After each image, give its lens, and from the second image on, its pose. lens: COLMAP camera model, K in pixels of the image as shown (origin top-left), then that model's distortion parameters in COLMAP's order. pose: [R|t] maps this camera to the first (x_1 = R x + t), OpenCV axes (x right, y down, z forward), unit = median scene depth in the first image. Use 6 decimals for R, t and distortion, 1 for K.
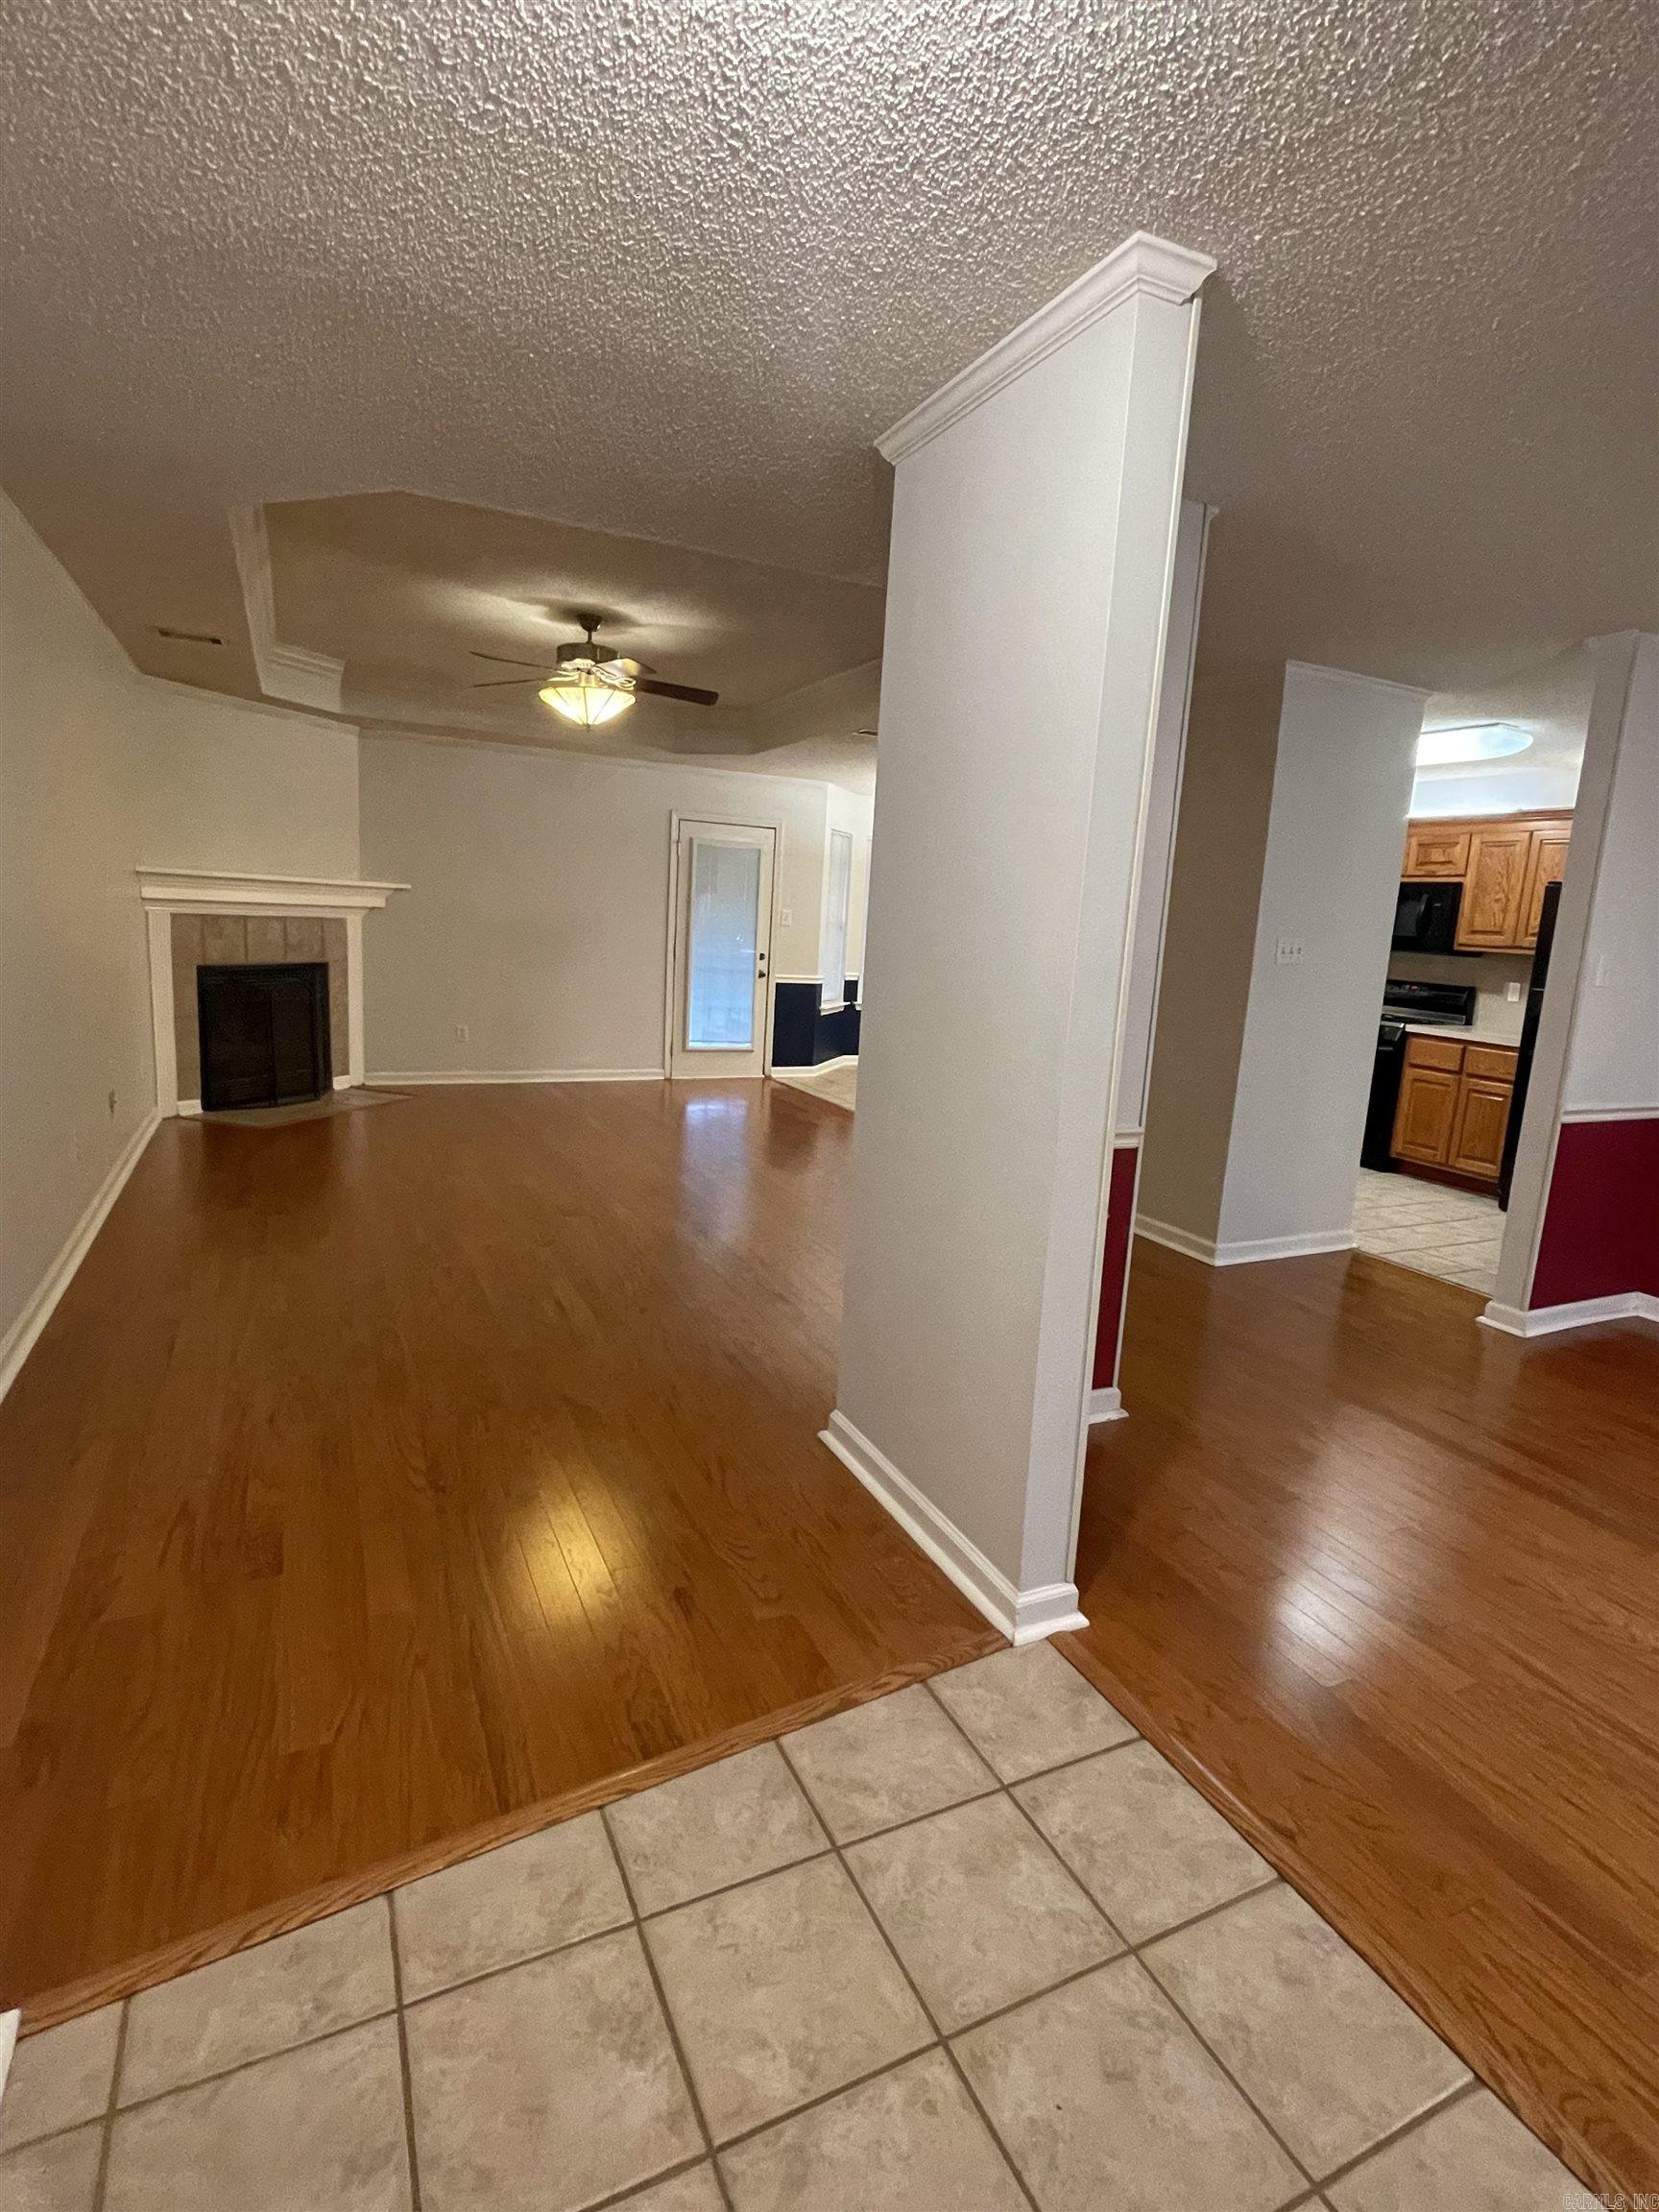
lens RADIAL K [[1084.8, 0, 835.0], [0, 1084.8, 1100.7], [0, 0, 1]] dist [-0.031641, 0.011544]
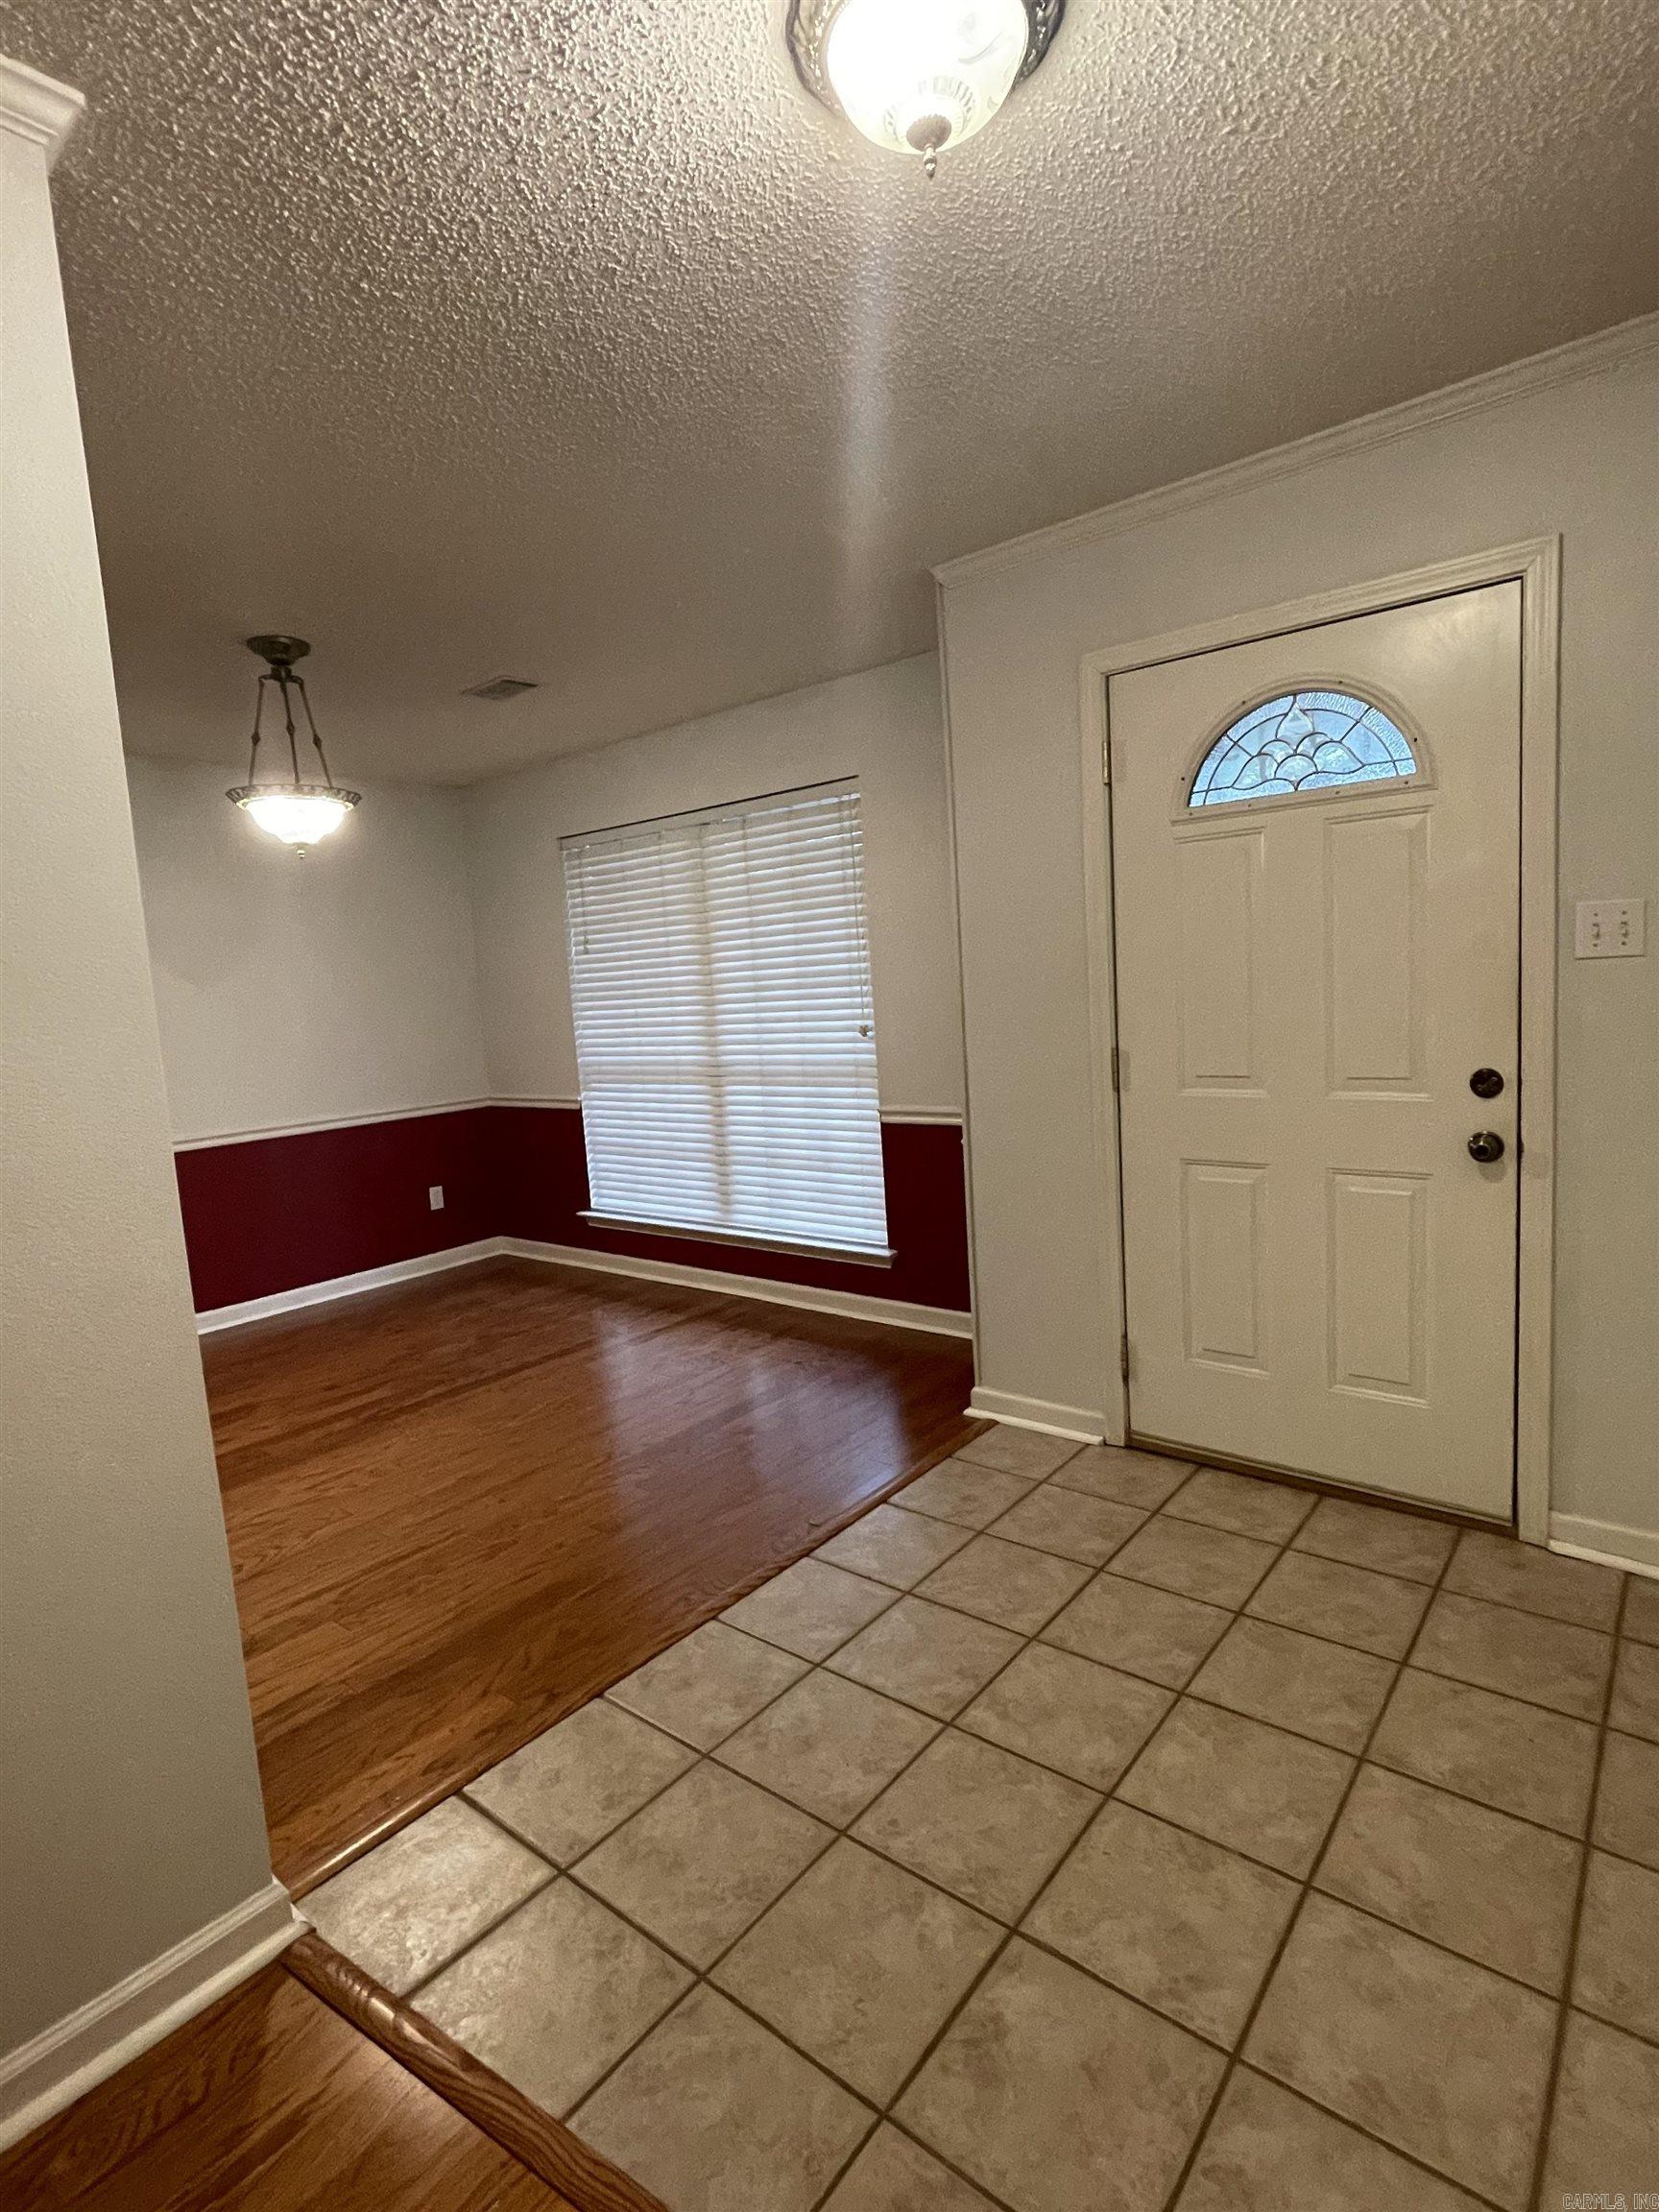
lens RADIAL K [[1084.8, 0, 835.0], [0, 1084.8, 1100.7], [0, 0, 1]] dist [-0.031641, 0.011544]
pose [[-0.431945, -0.129081, 0.892615, -0.226483], [0.195777, 0.952687, 0.232507, -0.057817], [-0.880395, 0.275184, -0.386237, 0.313492]]
